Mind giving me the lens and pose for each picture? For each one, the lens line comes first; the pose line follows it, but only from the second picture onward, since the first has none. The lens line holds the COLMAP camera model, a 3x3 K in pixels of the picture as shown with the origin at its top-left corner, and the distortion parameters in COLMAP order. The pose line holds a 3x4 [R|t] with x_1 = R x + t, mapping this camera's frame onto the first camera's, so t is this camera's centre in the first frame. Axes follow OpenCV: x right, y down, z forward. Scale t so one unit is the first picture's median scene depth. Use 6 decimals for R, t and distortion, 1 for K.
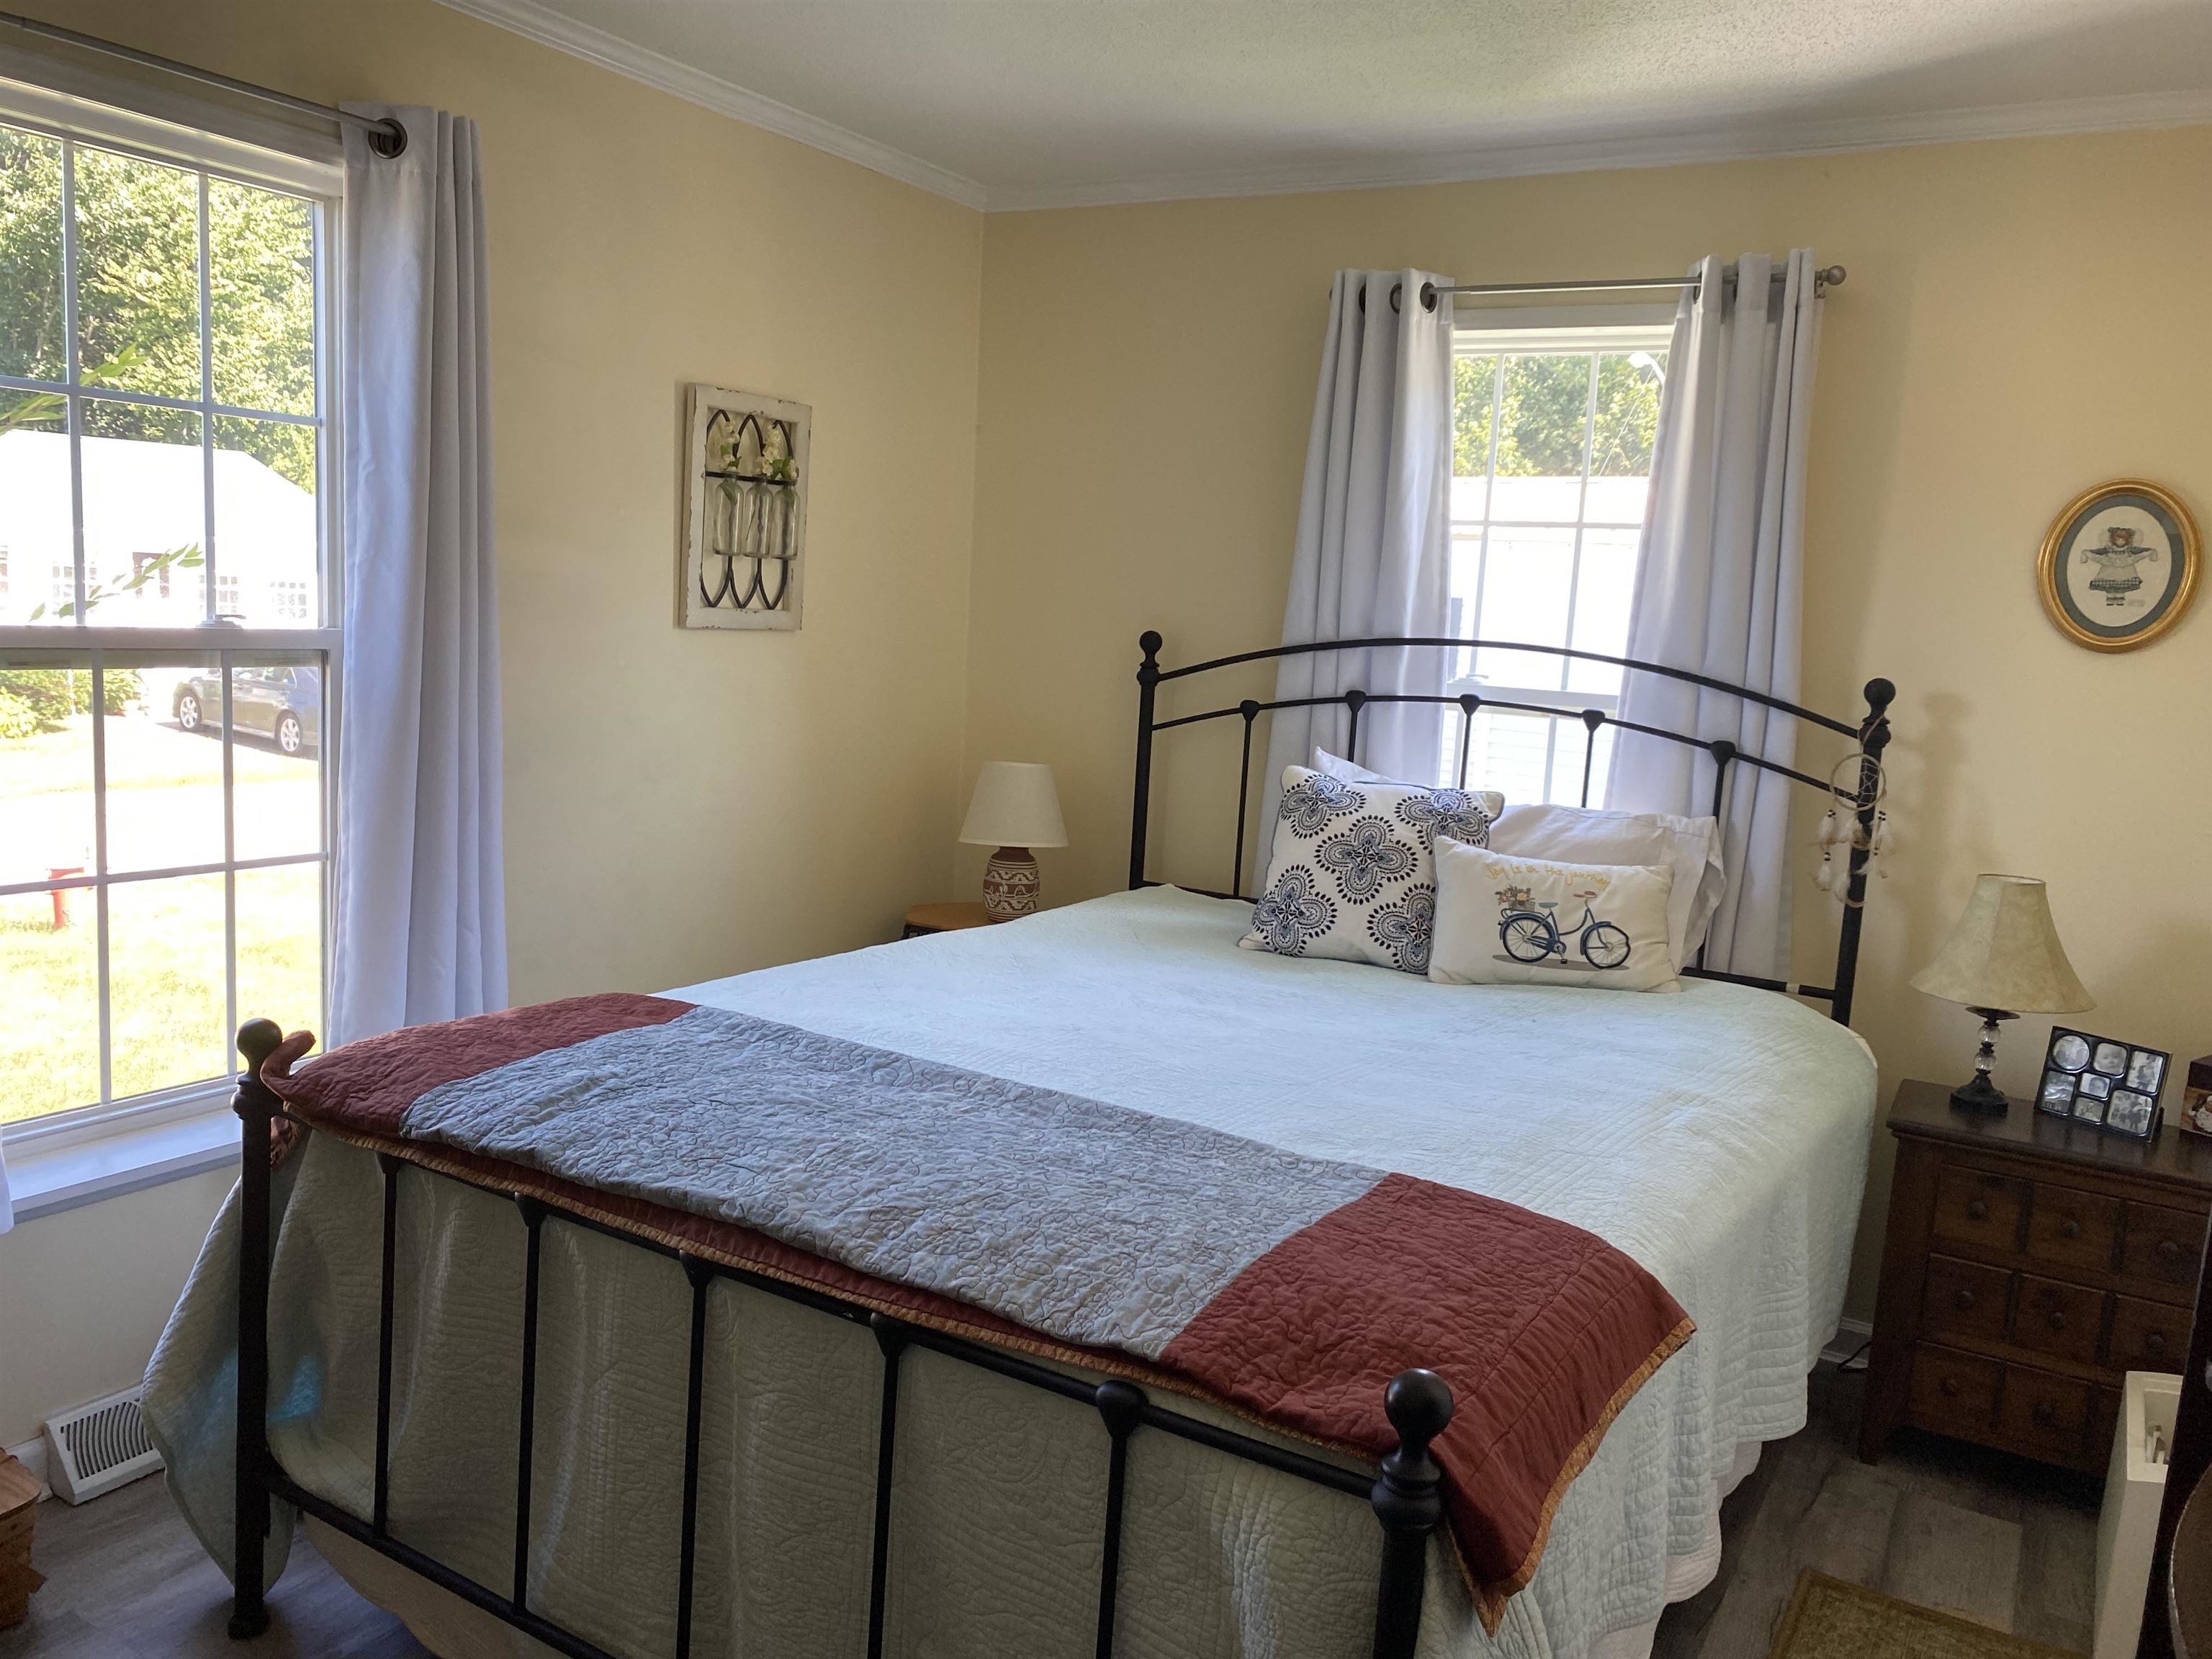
lens RADIAL K [[1692.1, 0, 1103.8], [0, 1692.1, 832.8], [0, 0, 1]] dist [0.103231, -0.150363]
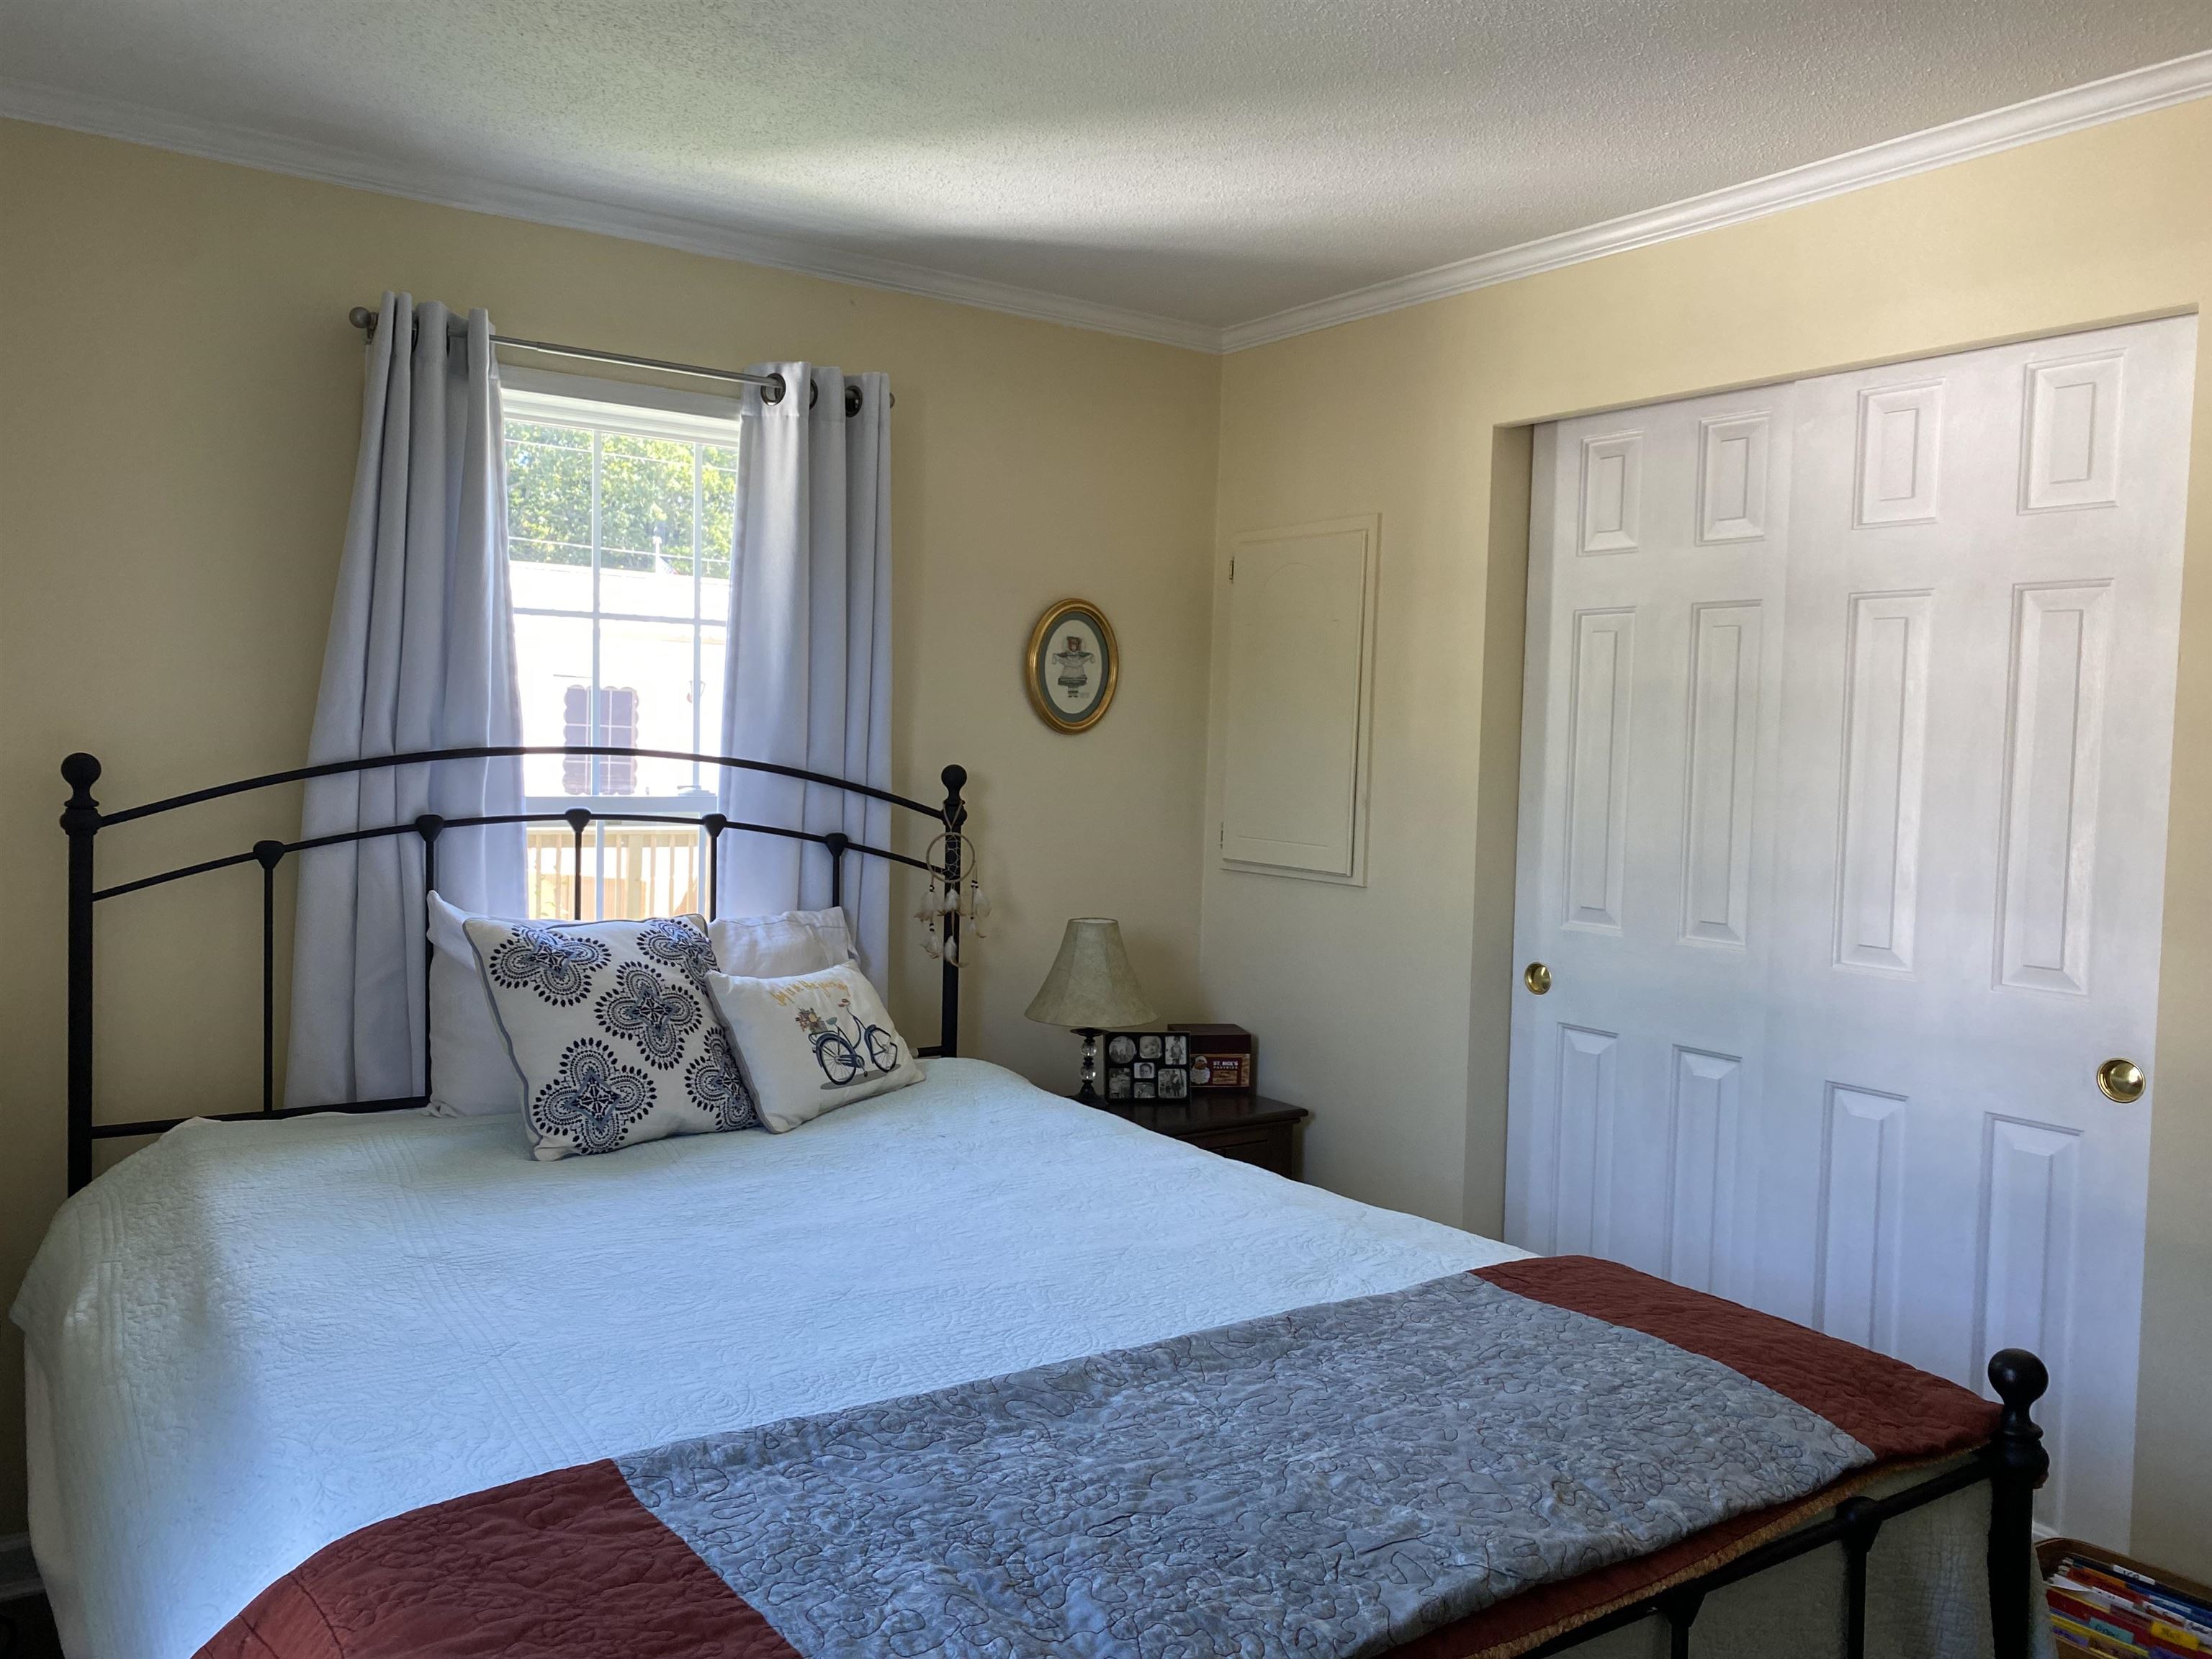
lens RADIAL K [[1743.8, 0, 1037.0], [0, 1743.8, 796.3], [0, 0, 1]] dist [0.111050, -0.171649]
pose [[0.400954, -0.085559, 0.912094, -0.562866], [0.118274, 0.992131, 0.041074, -0.106587], [-0.908431, 0.091408, 0.407918, 0.465473]]
